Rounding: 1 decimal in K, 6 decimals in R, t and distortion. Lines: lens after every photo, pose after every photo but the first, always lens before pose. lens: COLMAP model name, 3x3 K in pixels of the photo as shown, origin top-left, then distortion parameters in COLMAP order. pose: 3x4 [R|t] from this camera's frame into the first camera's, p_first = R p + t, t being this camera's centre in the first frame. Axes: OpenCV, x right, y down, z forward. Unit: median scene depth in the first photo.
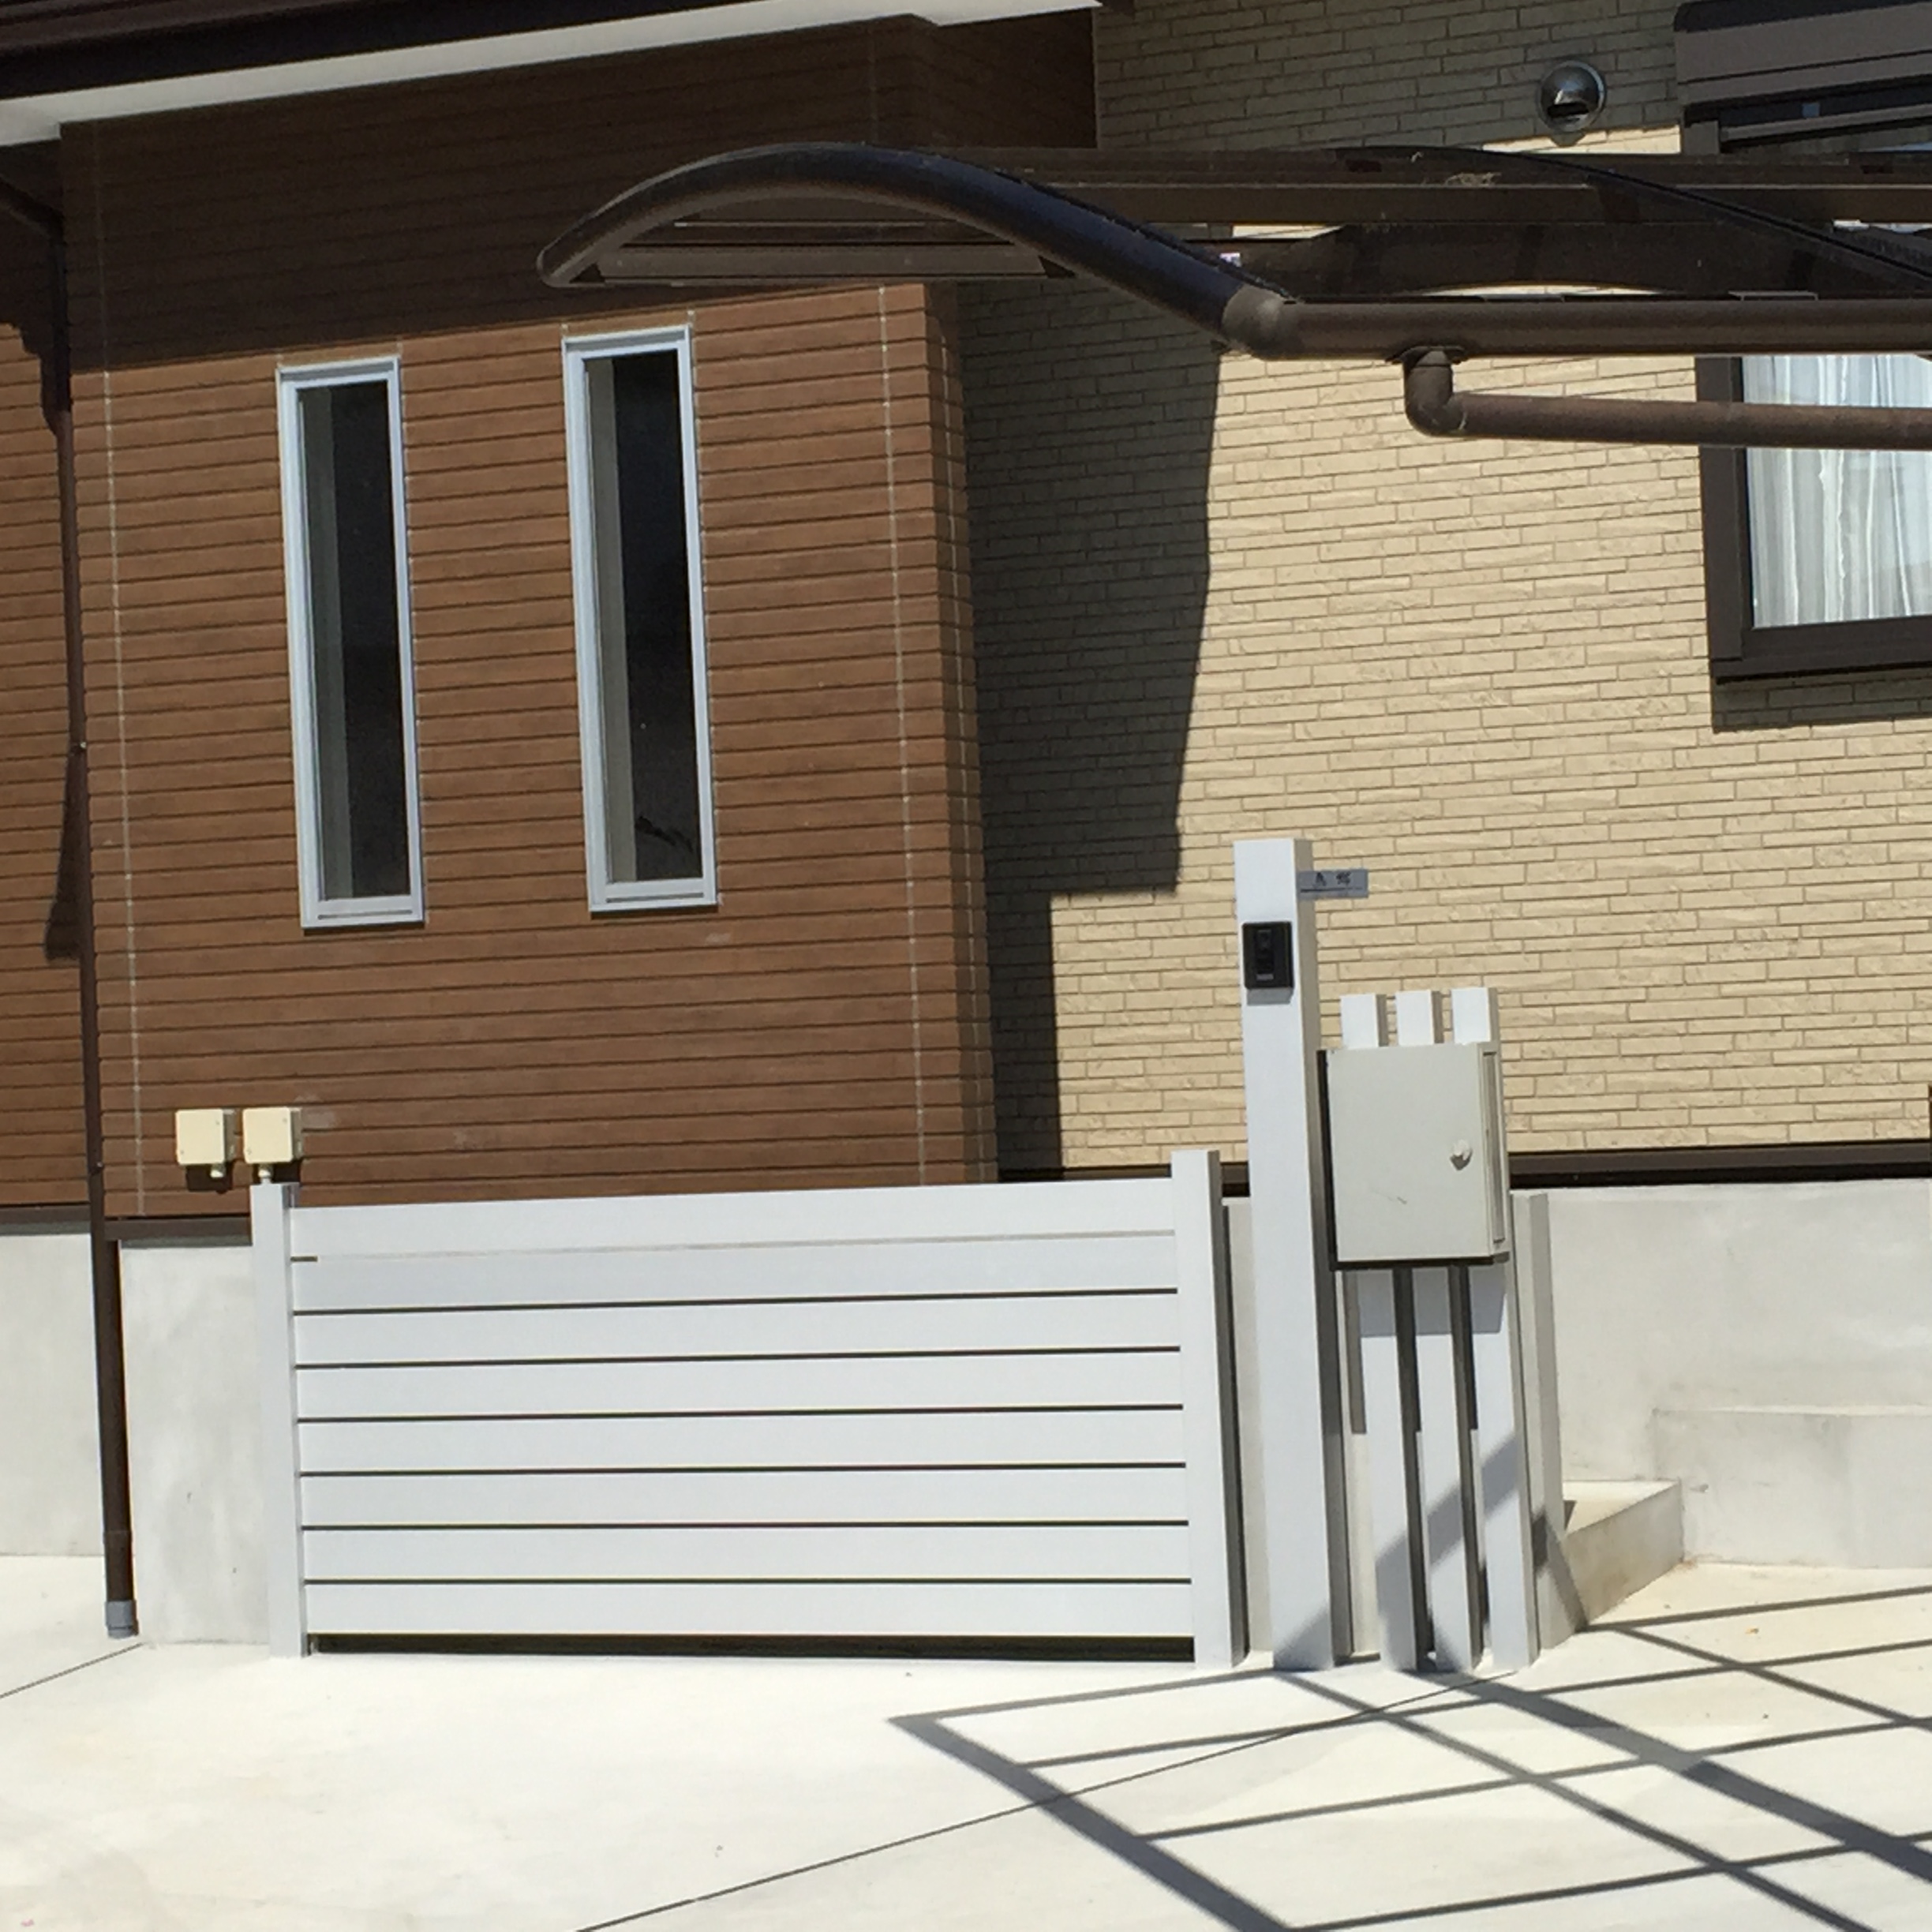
lens RADIAL K [[4727.5, 0, 966.0], [0, 4727.5, 966.0], [0, 0, 1]] dist [0.075181, -0.364144]
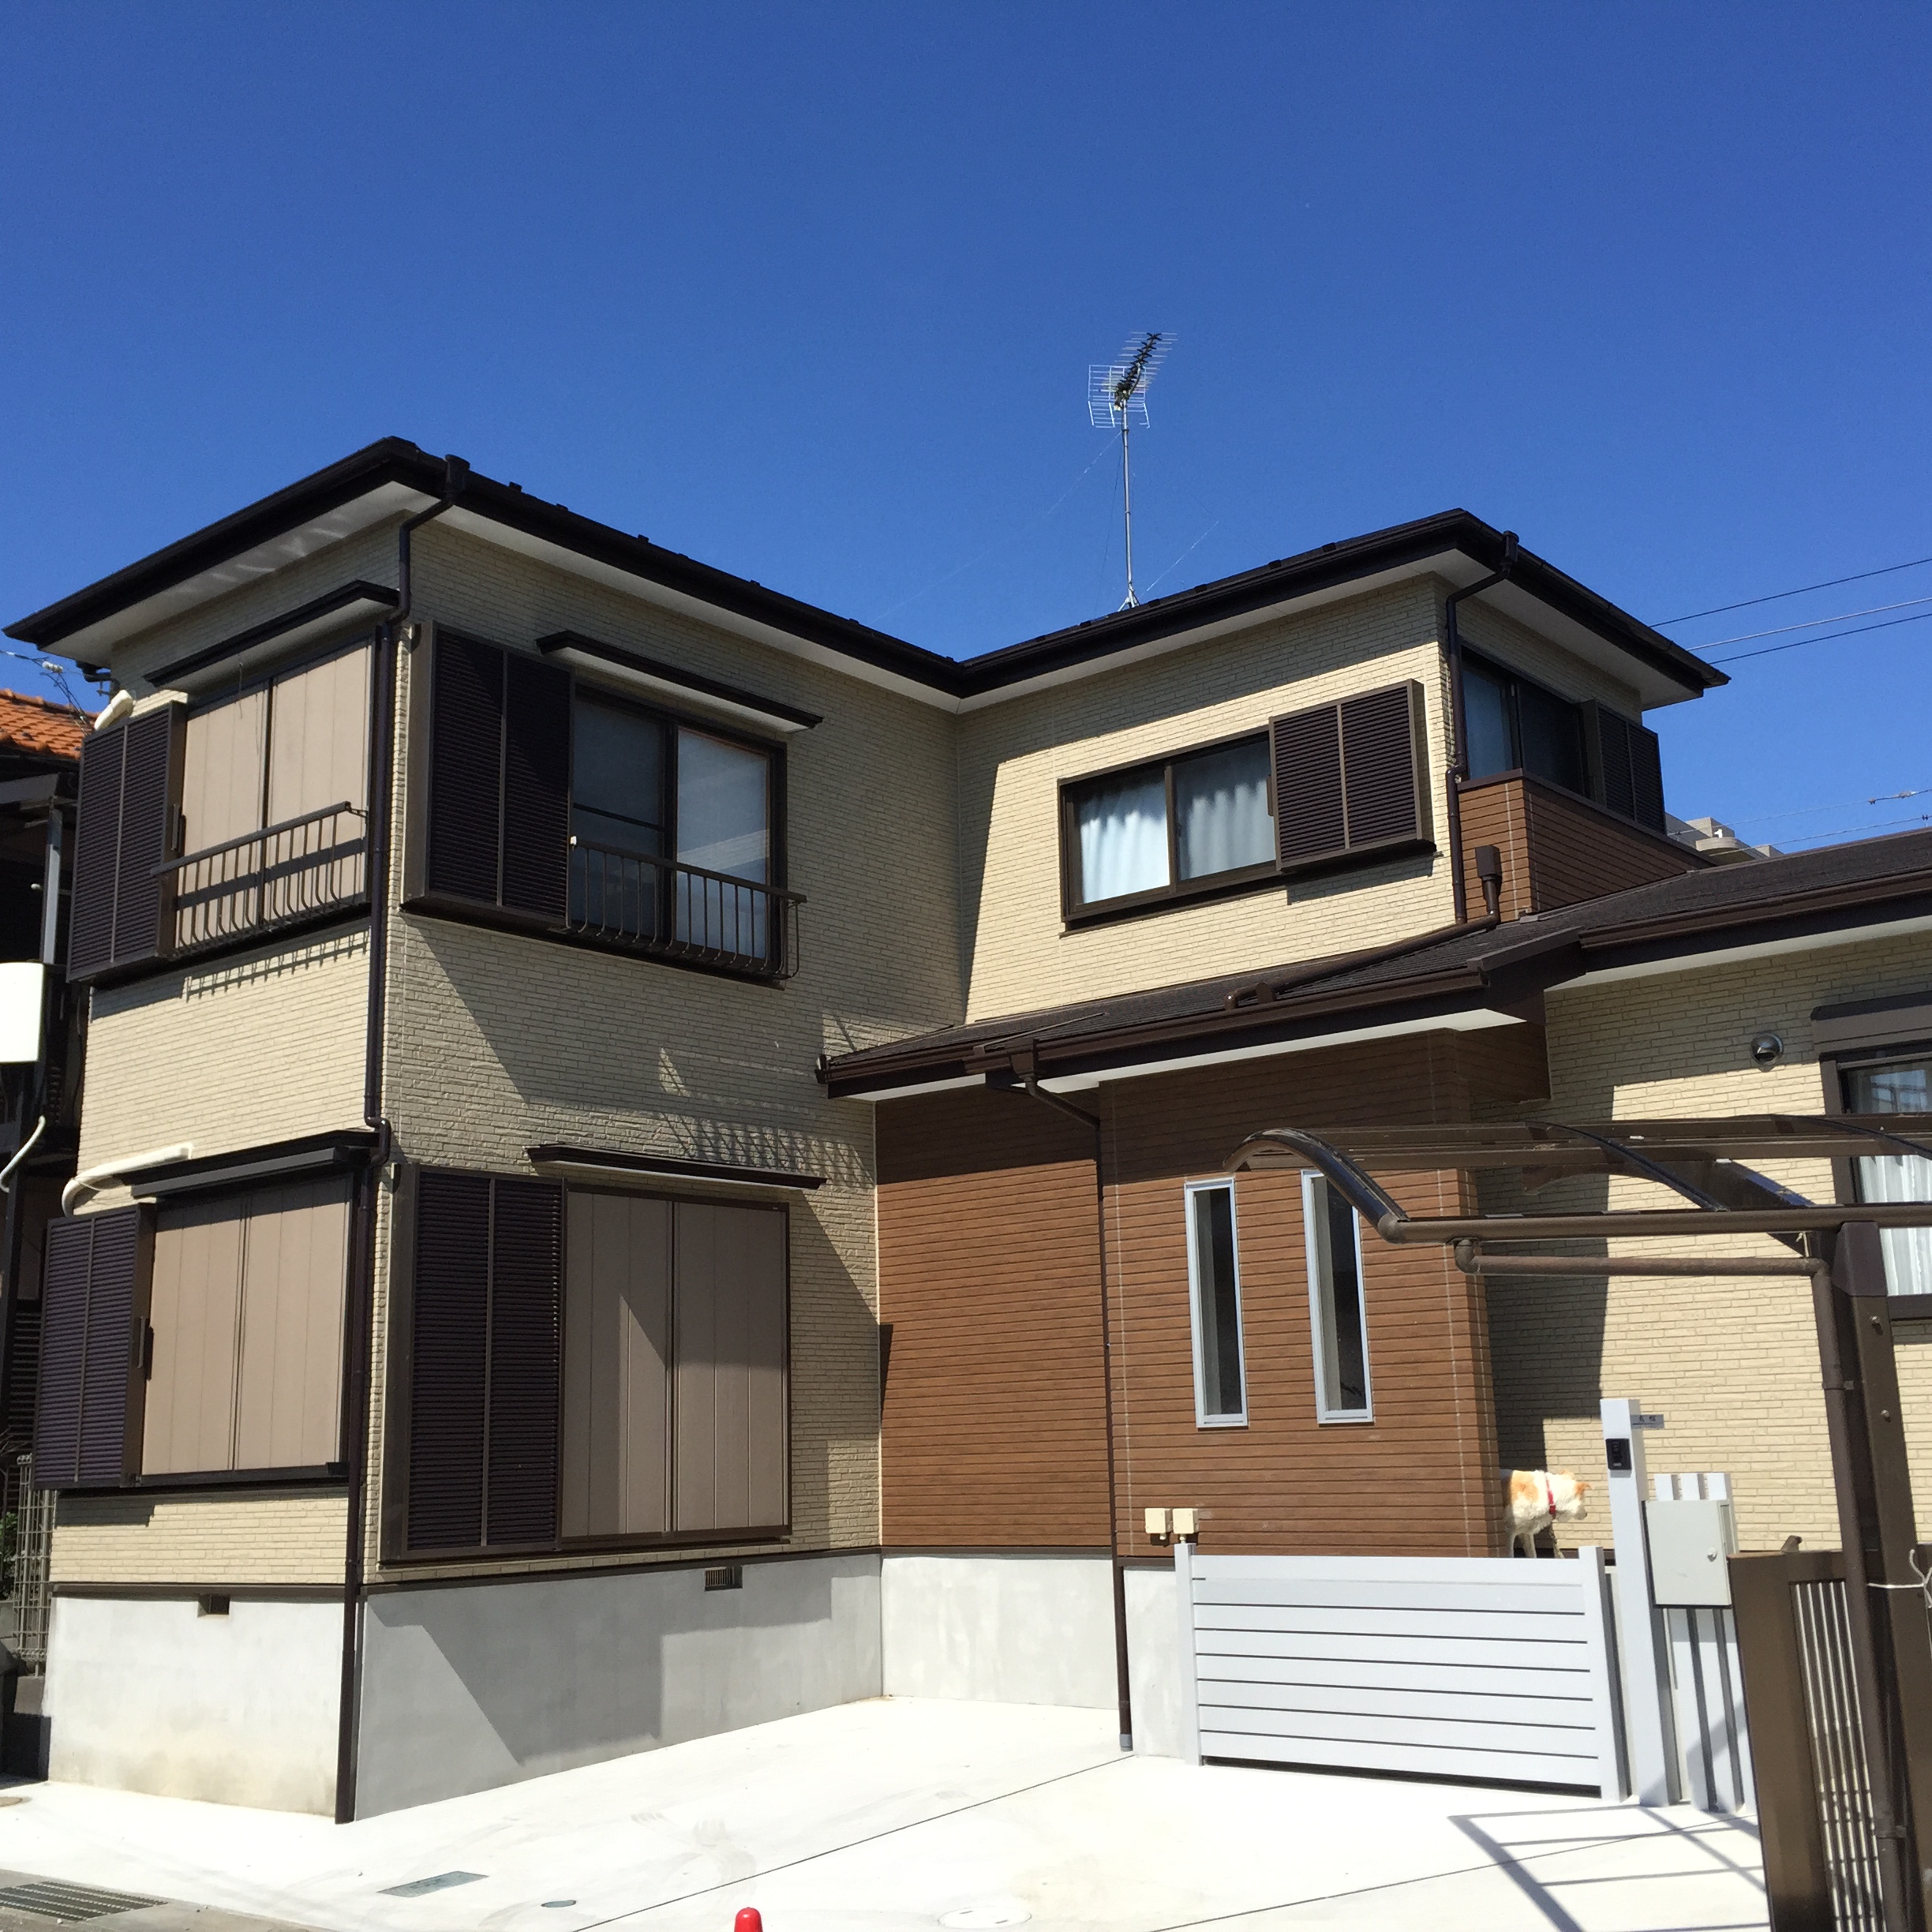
lens RADIAL K [[2230.6, 0, 966.0], [0, 2230.6, 966.0], [0, 0, 1]] dist [0.108327, -0.153567]
pose [[0.949678, -0.049170, -0.309344, 0.100680], [-0.010728, 0.981916, -0.189010, -0.021134], [0.313043, 0.182818, 0.931977, -0.088148]]
